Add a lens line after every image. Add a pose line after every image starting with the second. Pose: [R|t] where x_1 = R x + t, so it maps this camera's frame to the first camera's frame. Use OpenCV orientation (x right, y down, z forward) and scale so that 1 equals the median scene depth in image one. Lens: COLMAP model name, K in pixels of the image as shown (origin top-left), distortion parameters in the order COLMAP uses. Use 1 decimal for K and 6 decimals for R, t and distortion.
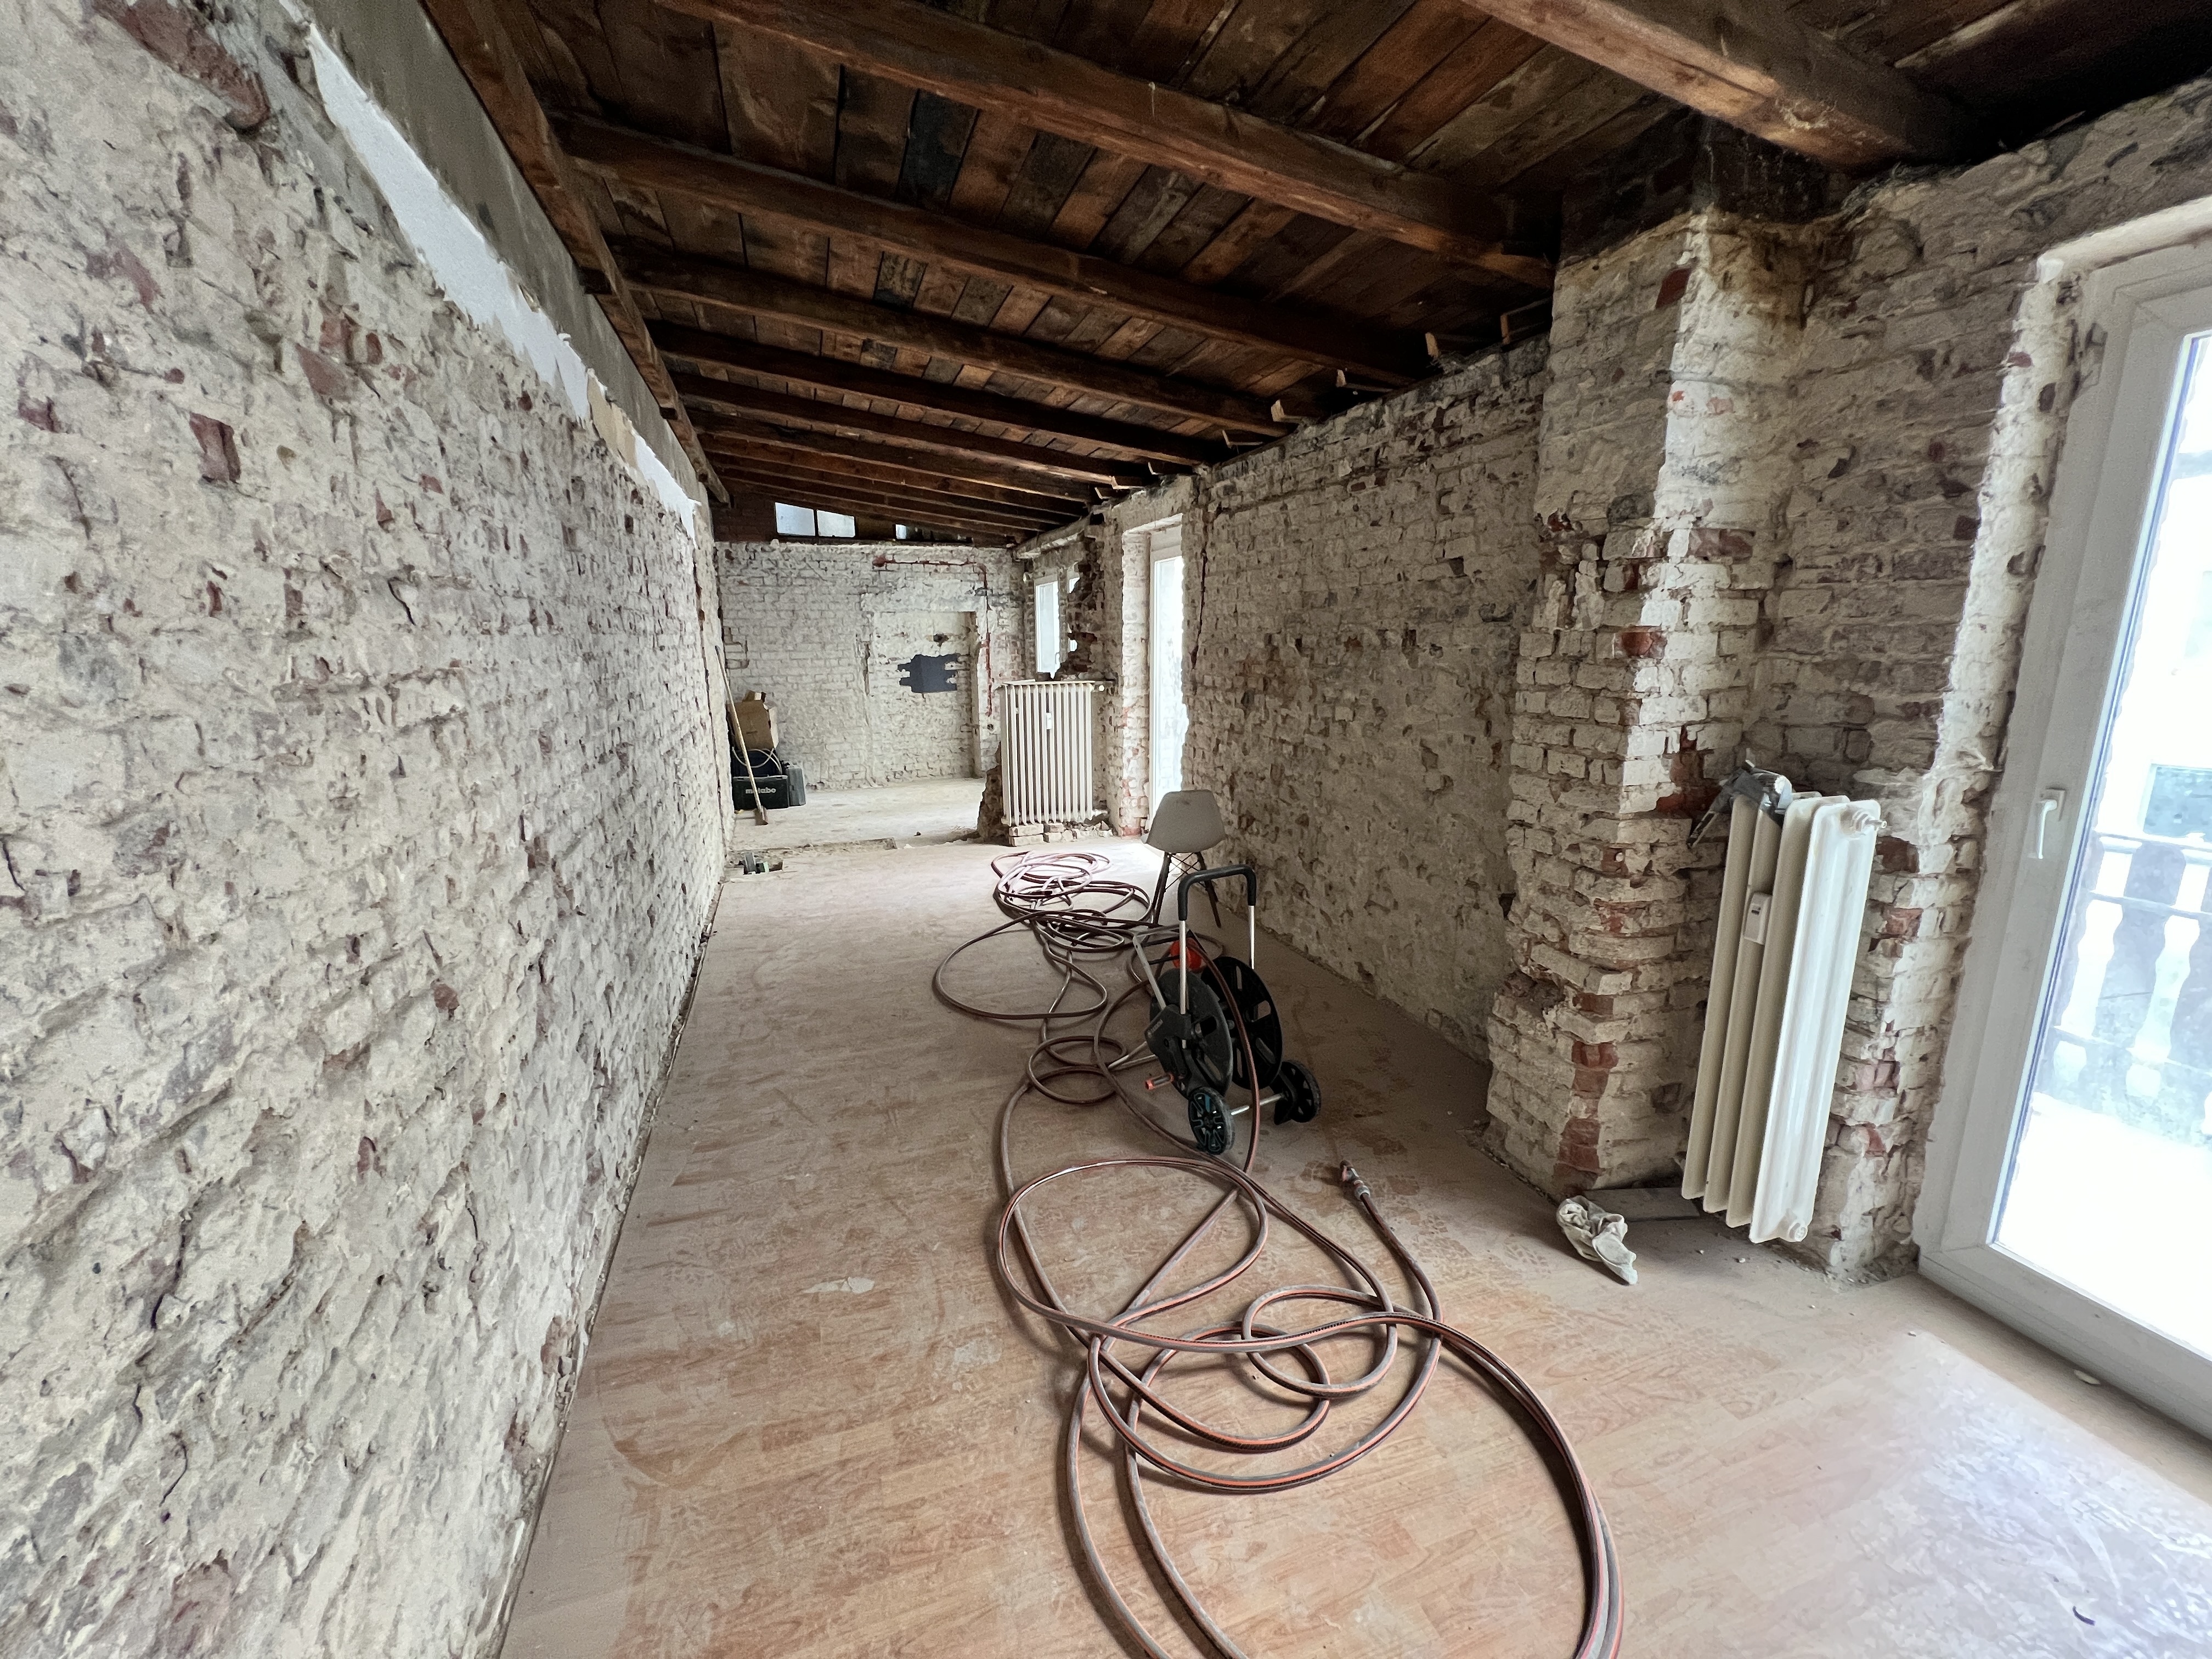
lens RADIAL K [[883.8, 0, 1107.4], [0, 883.8, 825.6], [0, 0, 1]] dist [-0.001695, 0.000758]
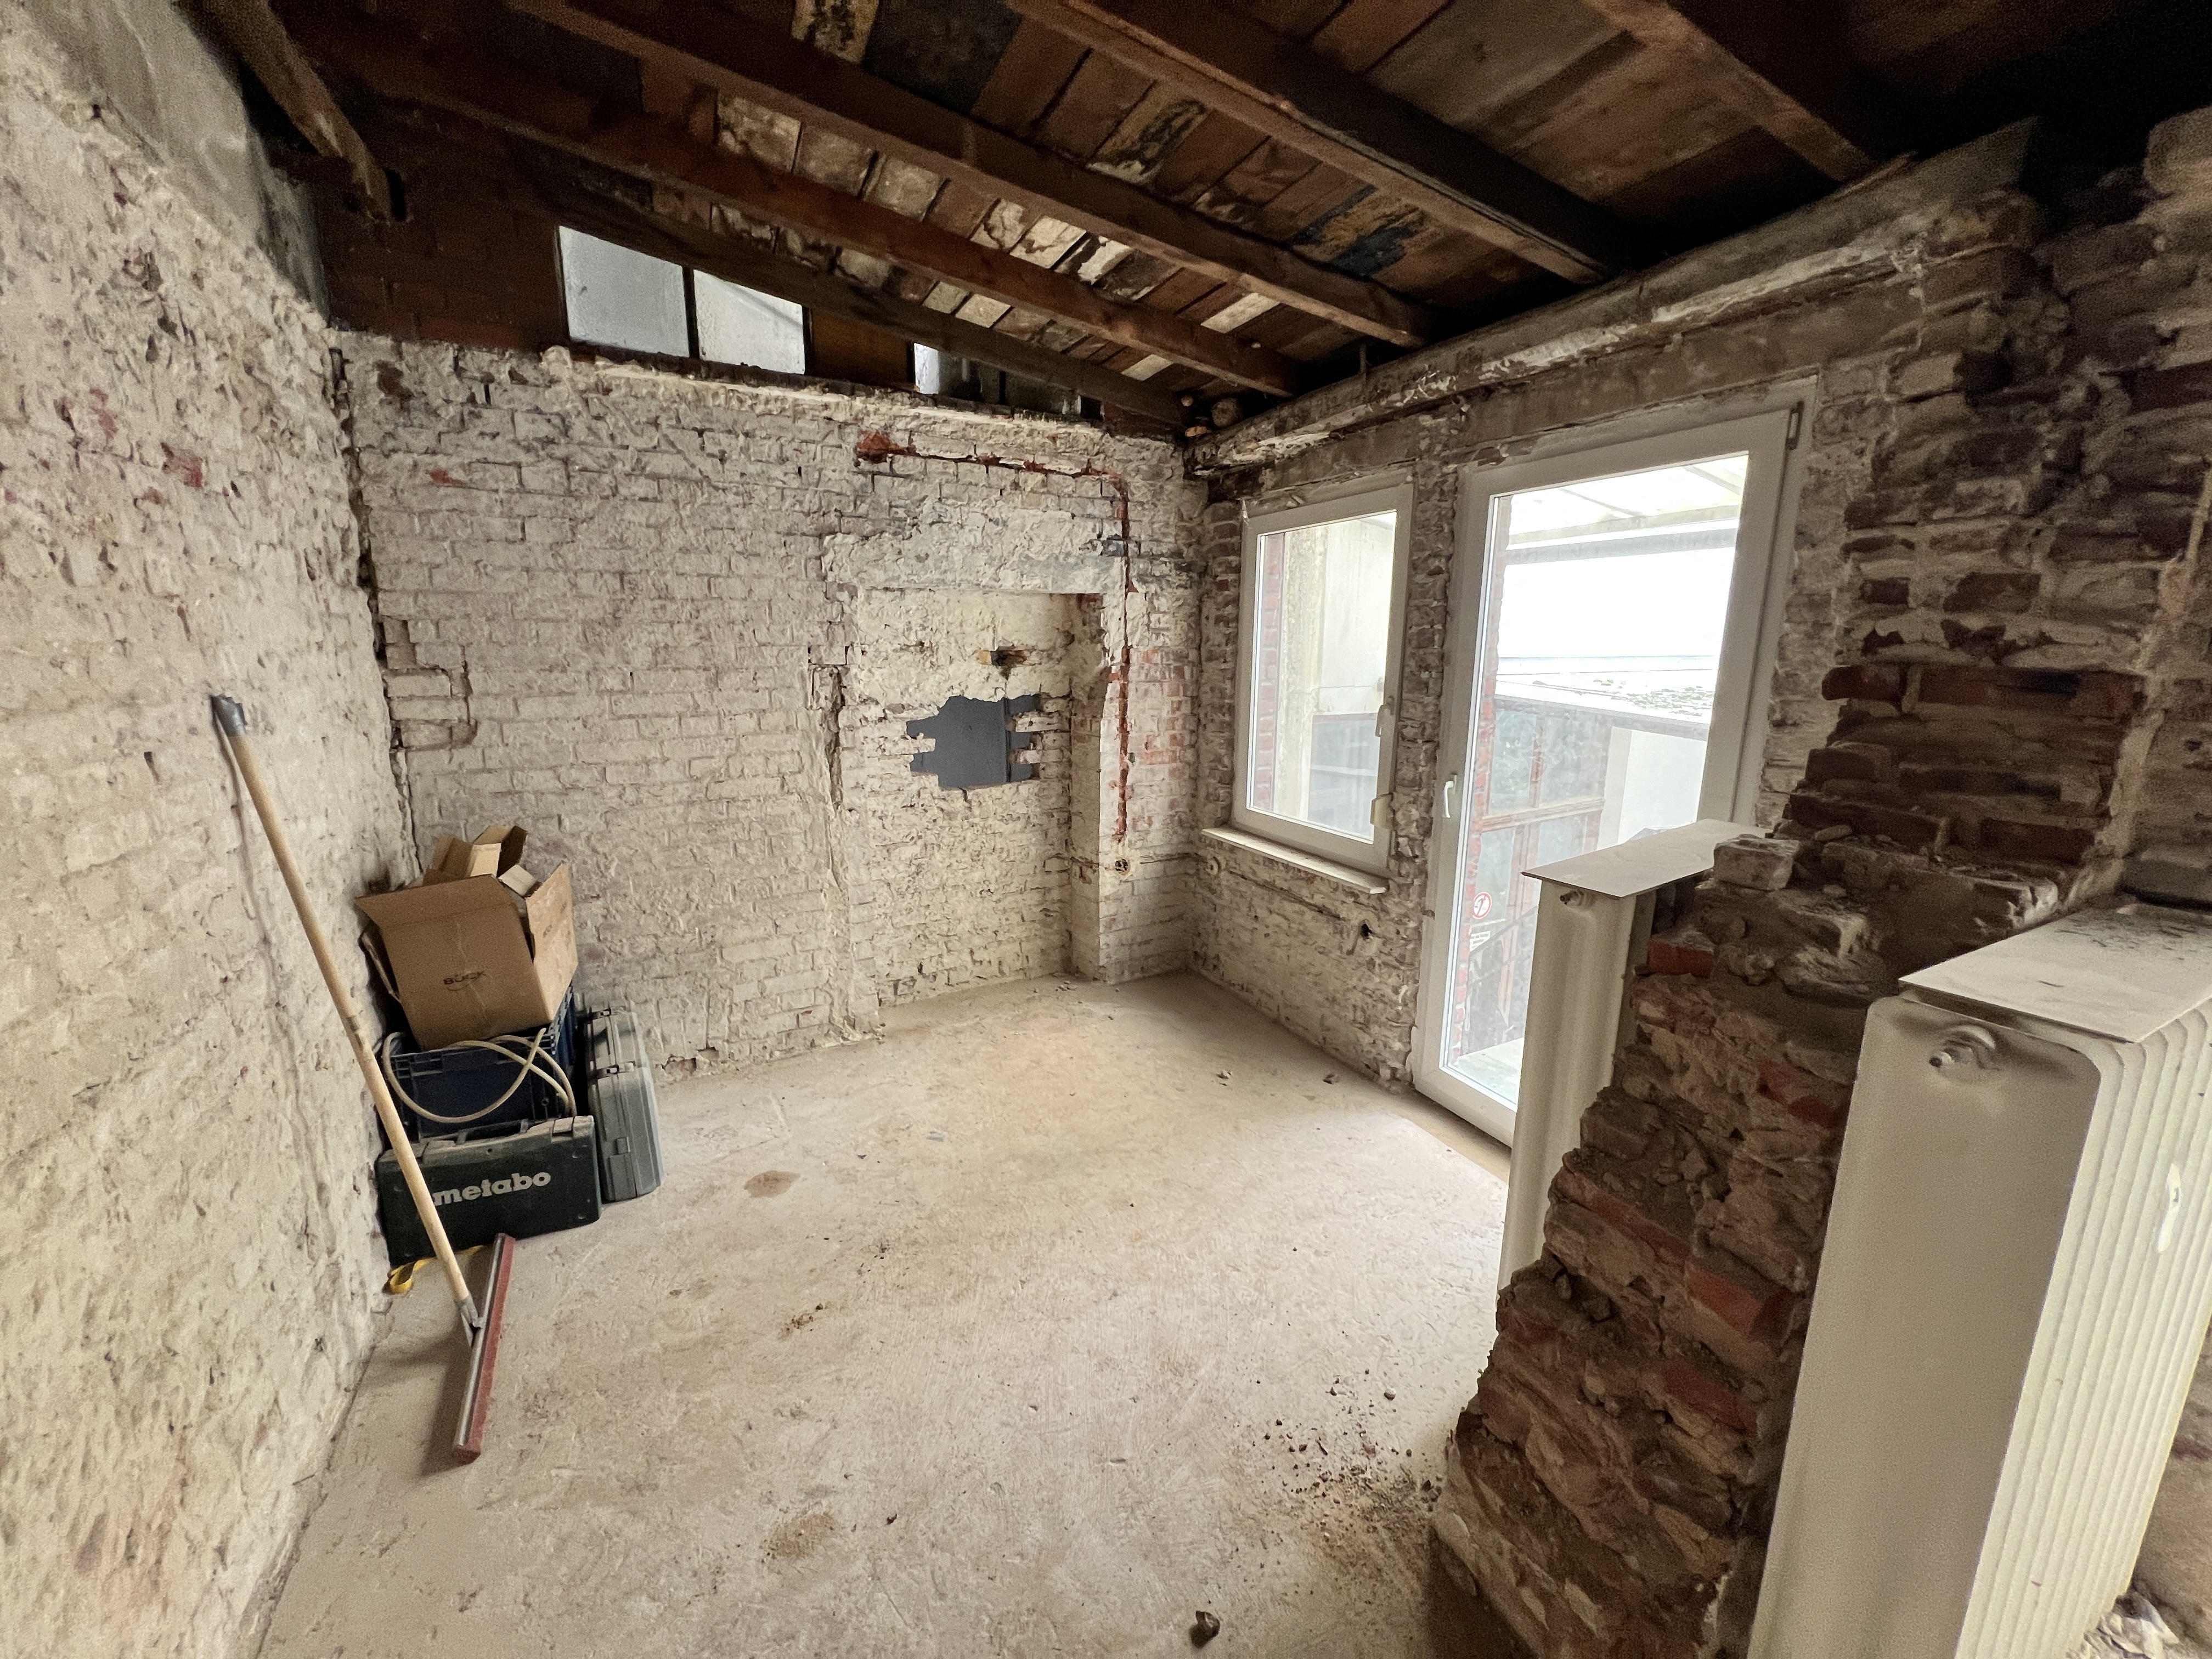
lens RADIAL K [[883.8, 0, 1104.3], [0, 883.8, 826.6], [0, 0, 1]] dist [-0.001695, 0.000758]
pose [[0.993461, -0.006397, 0.113992, -0.197508], [0.006874, 0.999969, -0.003794, -0.134636], [-0.113964, 0.004553, 0.993474, 0.601735]]
